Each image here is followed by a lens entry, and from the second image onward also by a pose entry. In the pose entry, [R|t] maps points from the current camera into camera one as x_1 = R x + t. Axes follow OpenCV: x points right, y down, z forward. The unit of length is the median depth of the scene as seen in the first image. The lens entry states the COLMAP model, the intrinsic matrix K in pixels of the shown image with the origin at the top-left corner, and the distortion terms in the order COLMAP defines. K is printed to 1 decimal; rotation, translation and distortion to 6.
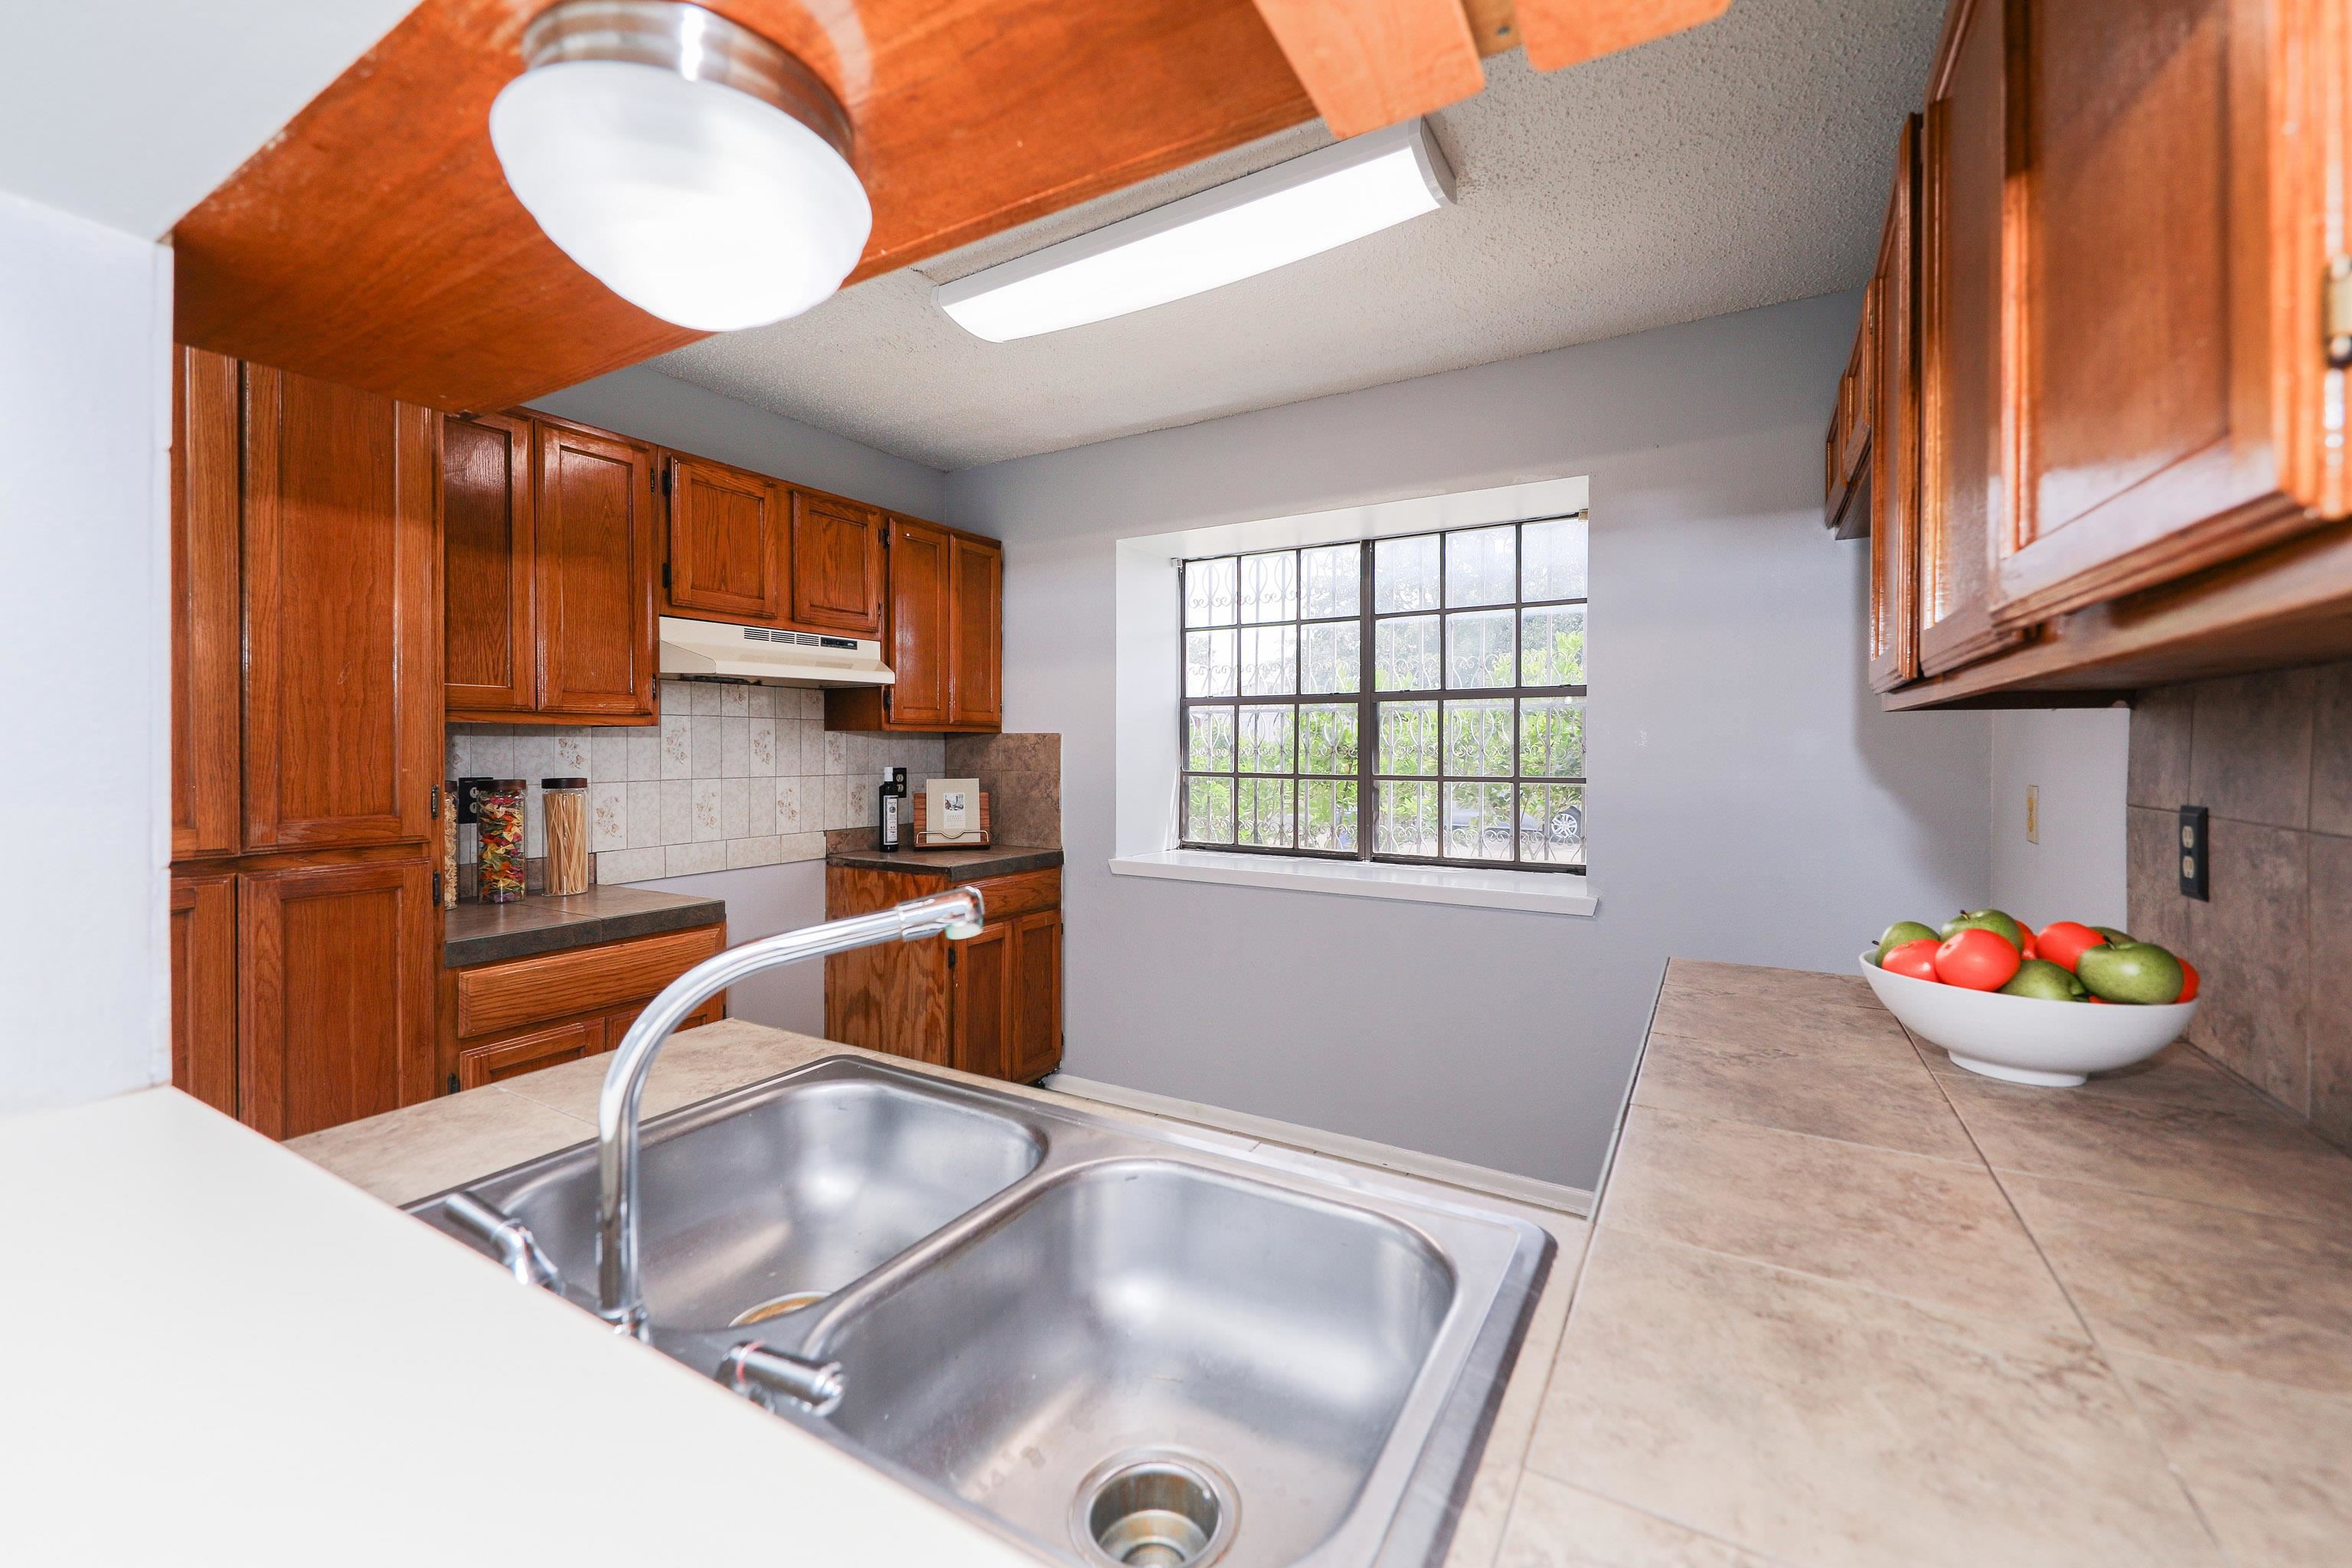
lens RADIAL K [[934.5, 0, 1178.3], [0, 934.5, 748.5], [0, 0, 1]] dist [0.000165, 0.000001]
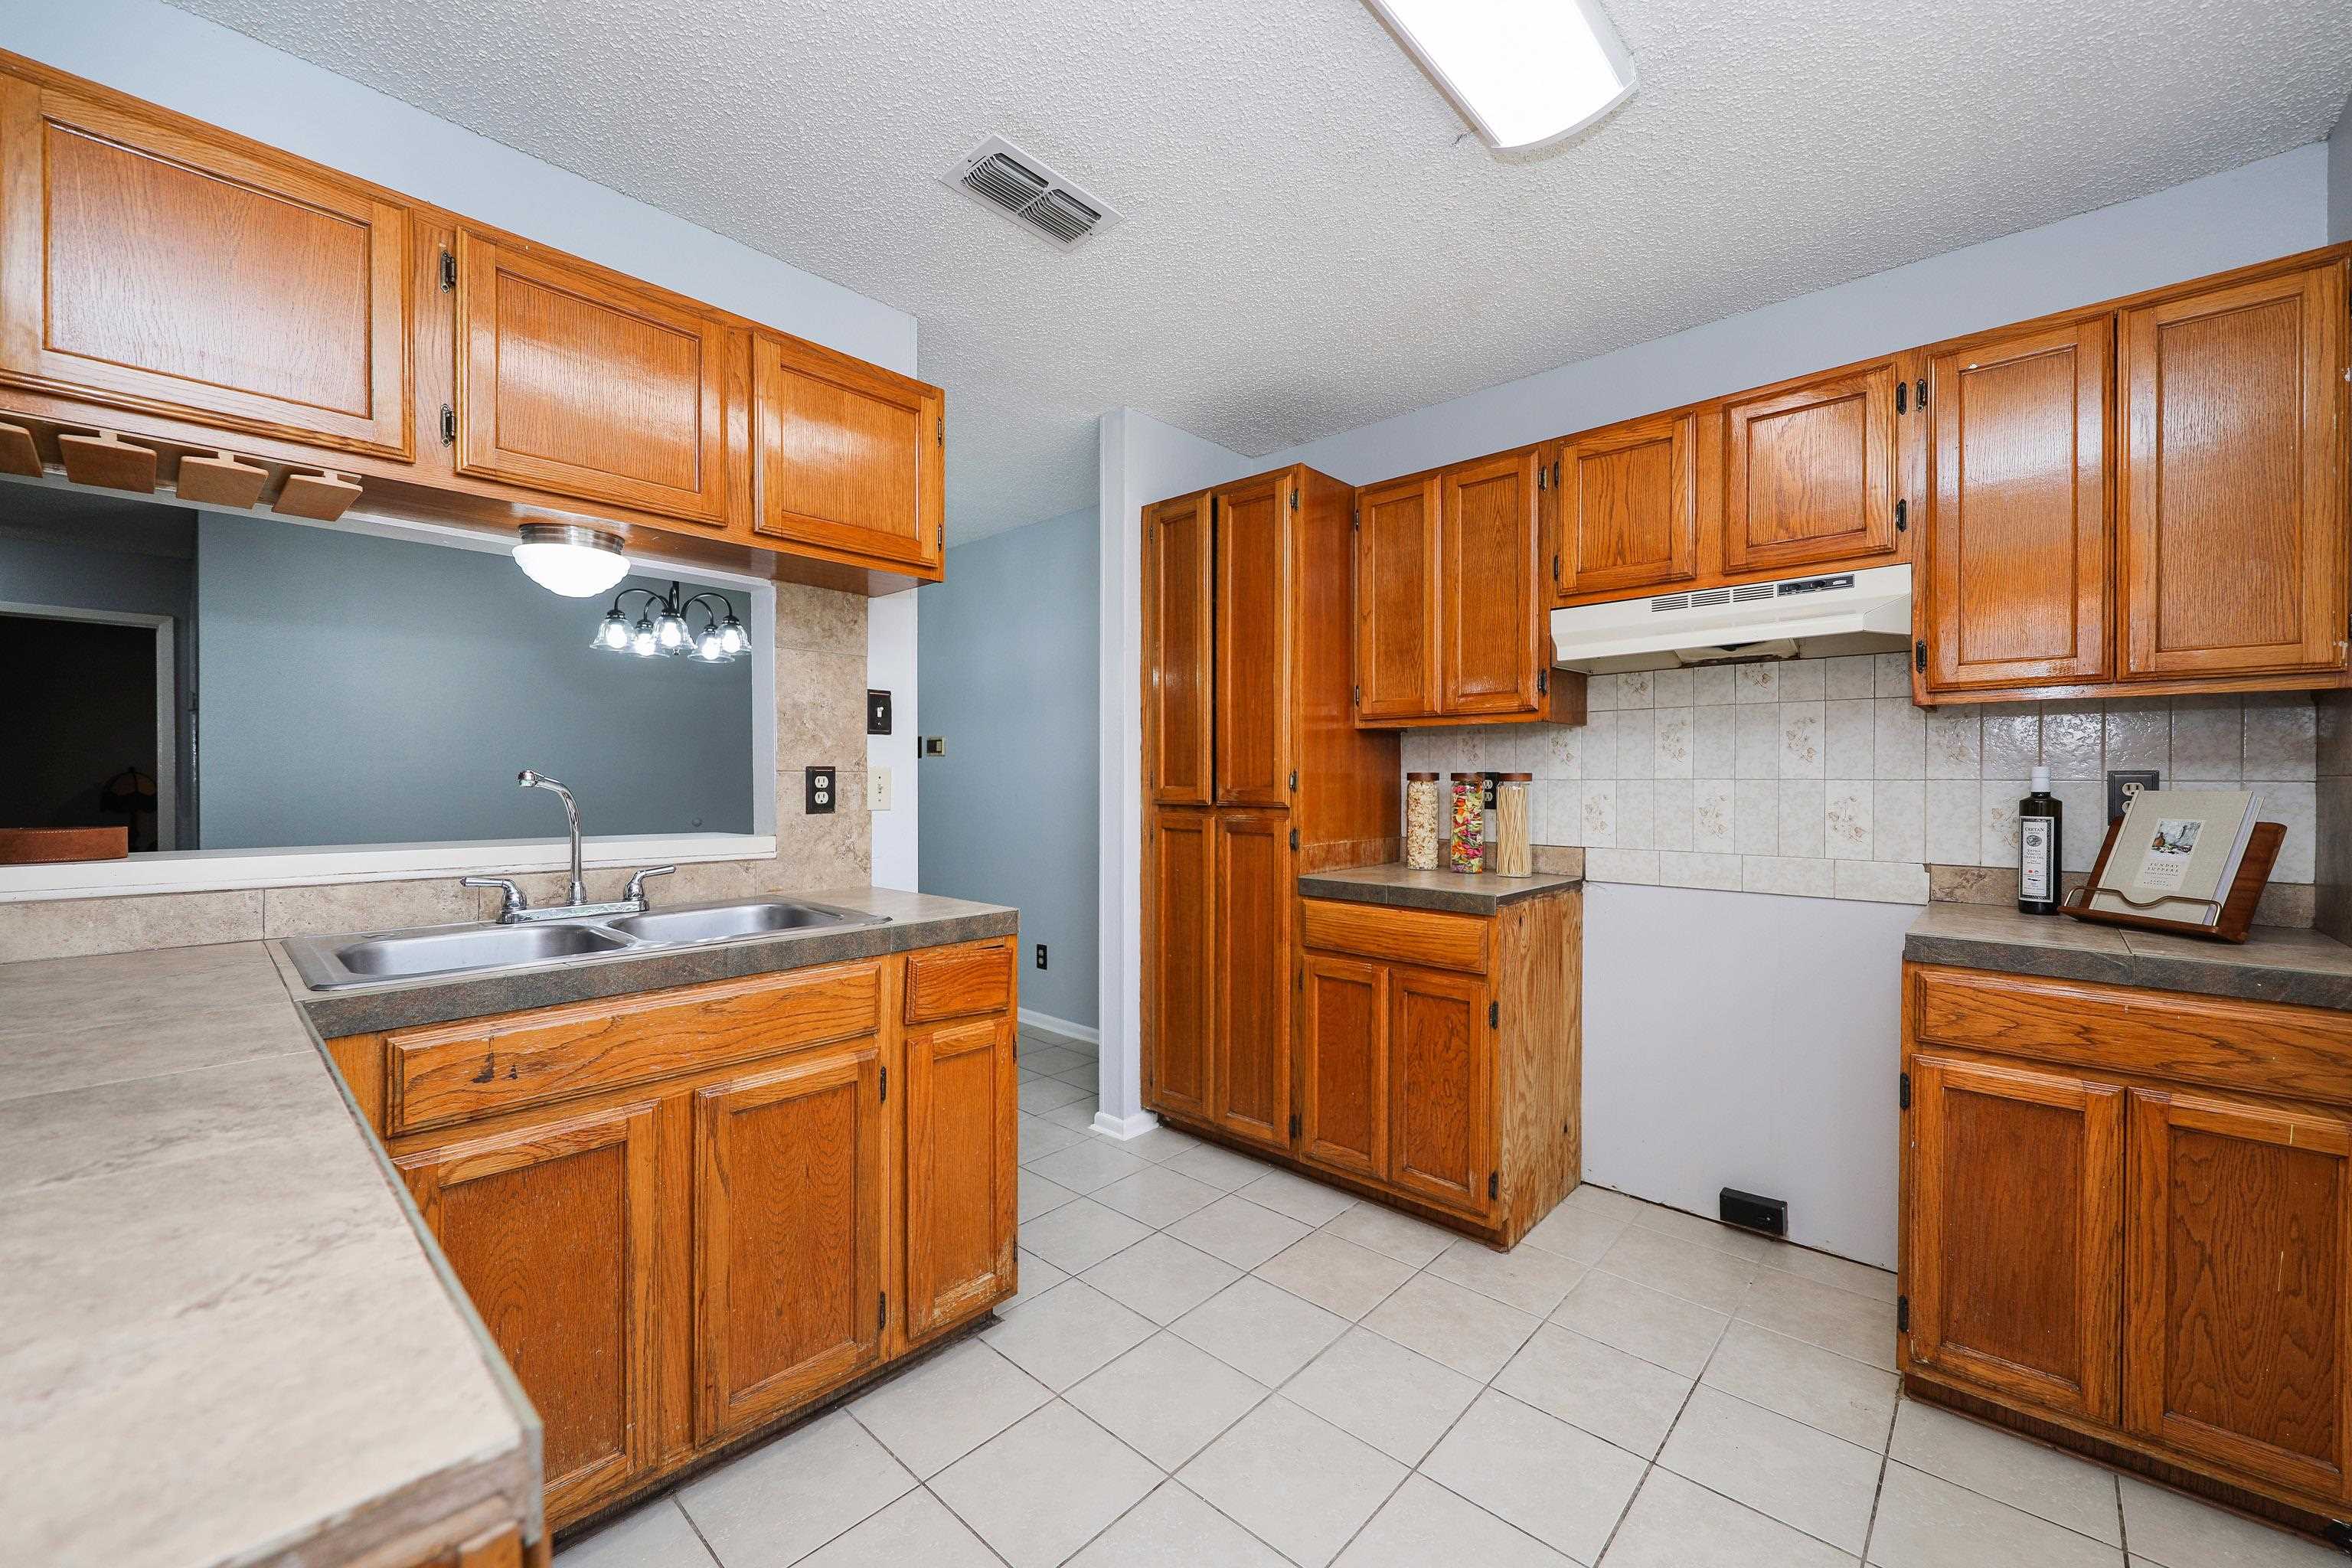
lens RADIAL K [[911.4, 0, 1176.0], [0, 911.4, 784.0], [0, 0, 1]] dist [0.000213, -0.000017]
pose [[-0.214634, 0.004185, -0.976686, 0.440417], [-0.003771, 0.999980, 0.005113, 0.036696], [0.976687, 0.004780, -0.214614, 0.750139]]
